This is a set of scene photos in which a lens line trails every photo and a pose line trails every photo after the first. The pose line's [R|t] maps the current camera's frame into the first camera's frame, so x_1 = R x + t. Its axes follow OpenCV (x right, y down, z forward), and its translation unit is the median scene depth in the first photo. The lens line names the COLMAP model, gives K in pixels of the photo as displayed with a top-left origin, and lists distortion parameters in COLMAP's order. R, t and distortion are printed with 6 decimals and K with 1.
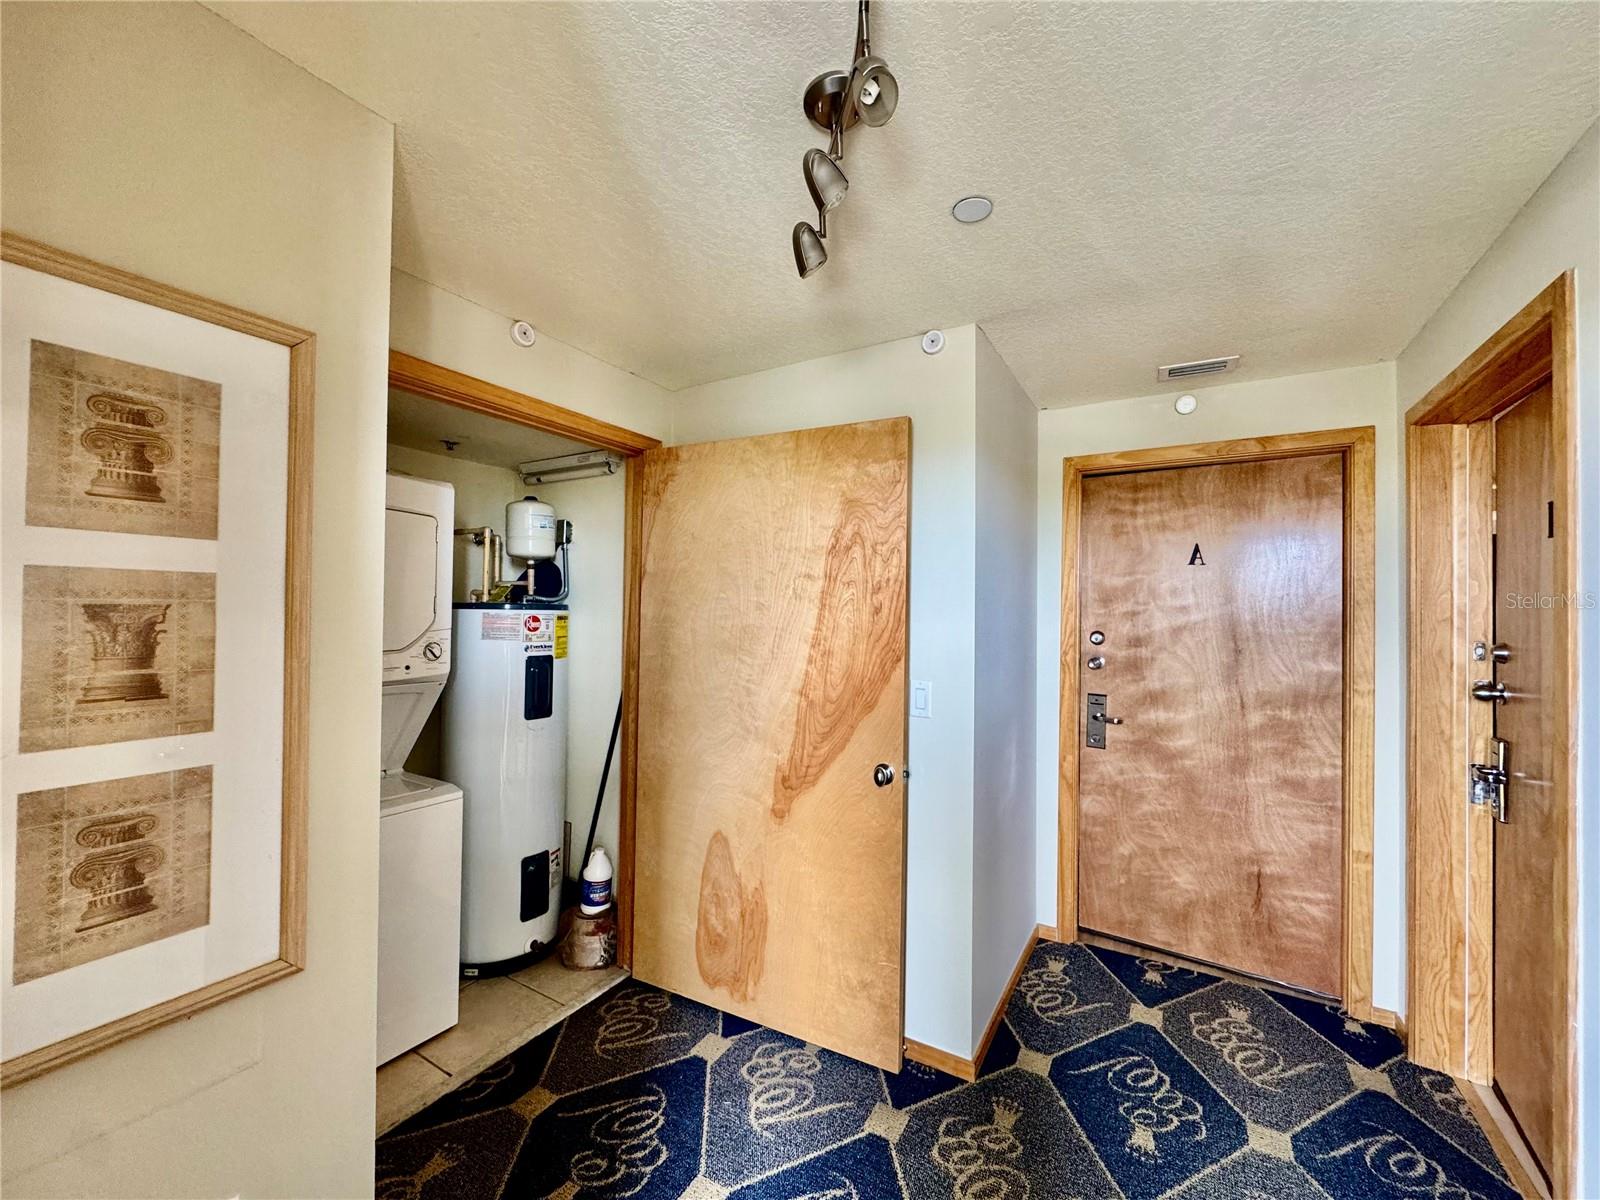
lens RADIAL K [[639.2, 0, 799.6], [0, 639.2, 601.2], [0, 0, 1]] dist [-0.004261, 0.000321]
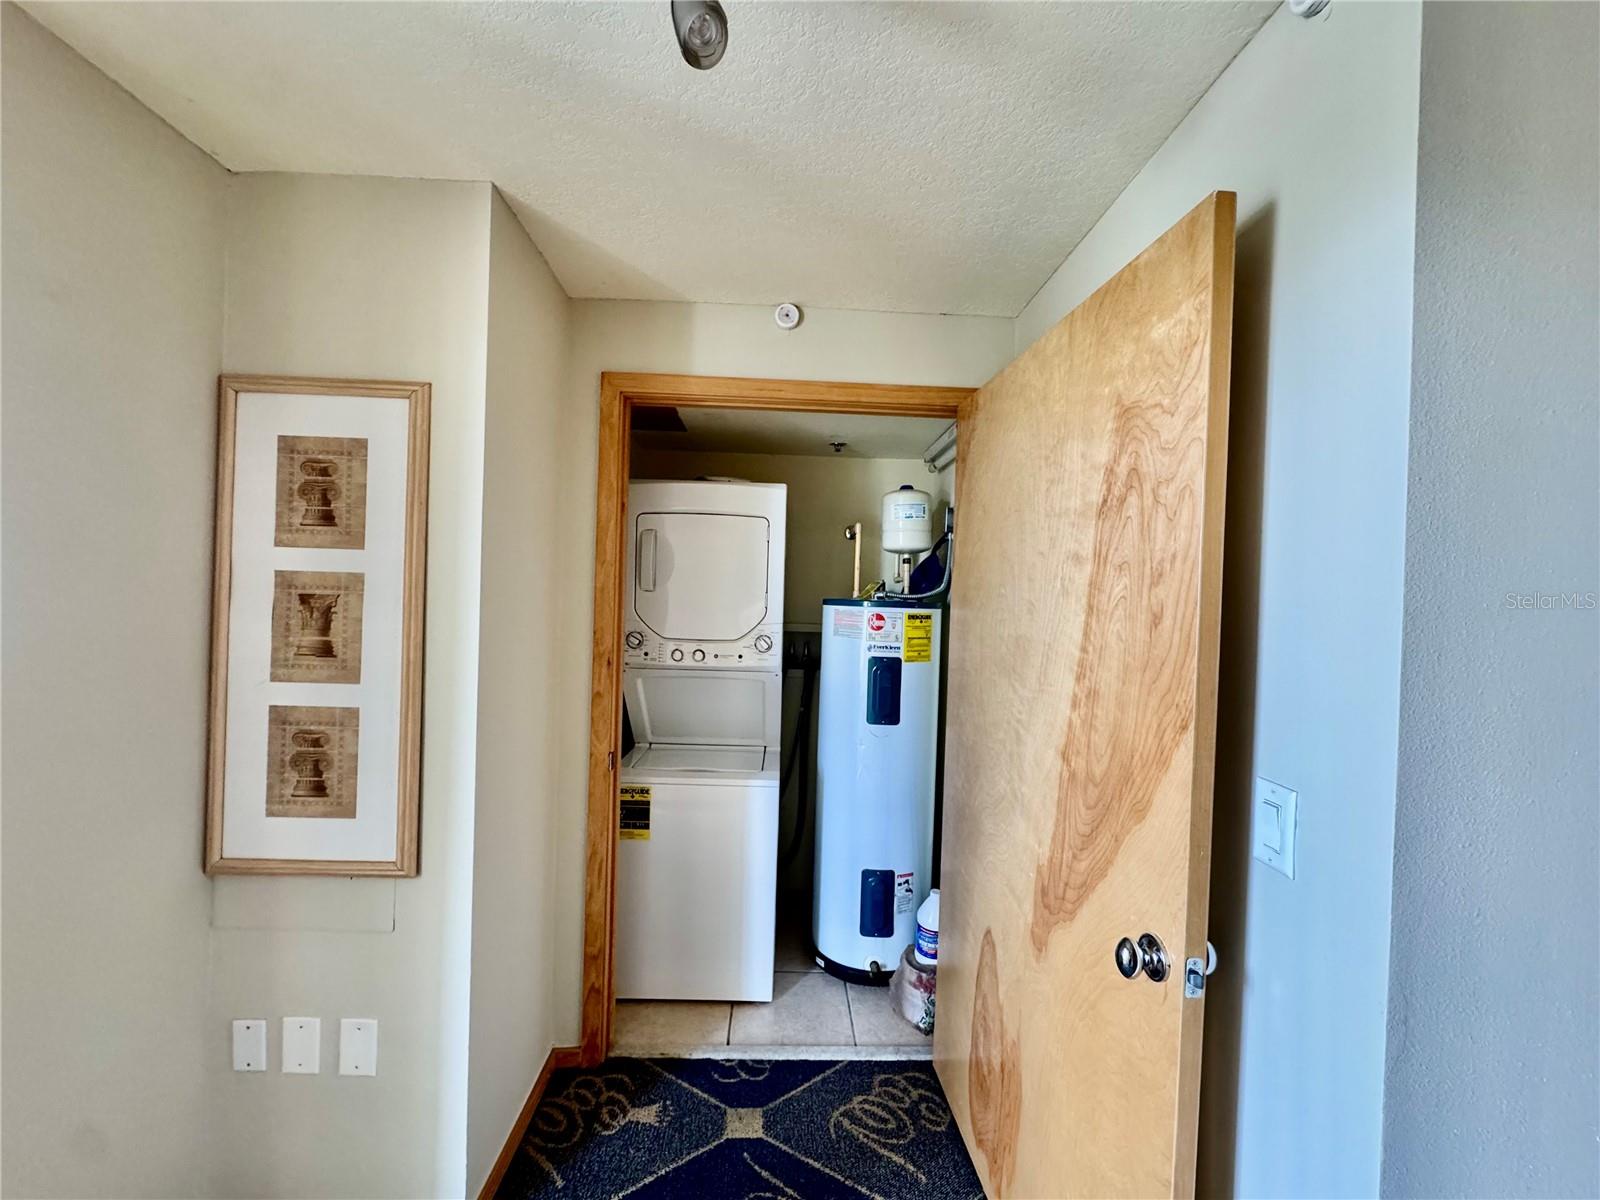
lens RADIAL K [[639.2, 0, 799.6], [0, 639.2, 601.2], [0, 0, 1]] dist [-0.004261, 0.000321]
pose [[0.542039, 0.011180, -0.840279, 0.379037], [-0.010494, 0.999924, 0.006535, -0.000180], [0.840288, 0.005276, 0.542115, 0.495464]]
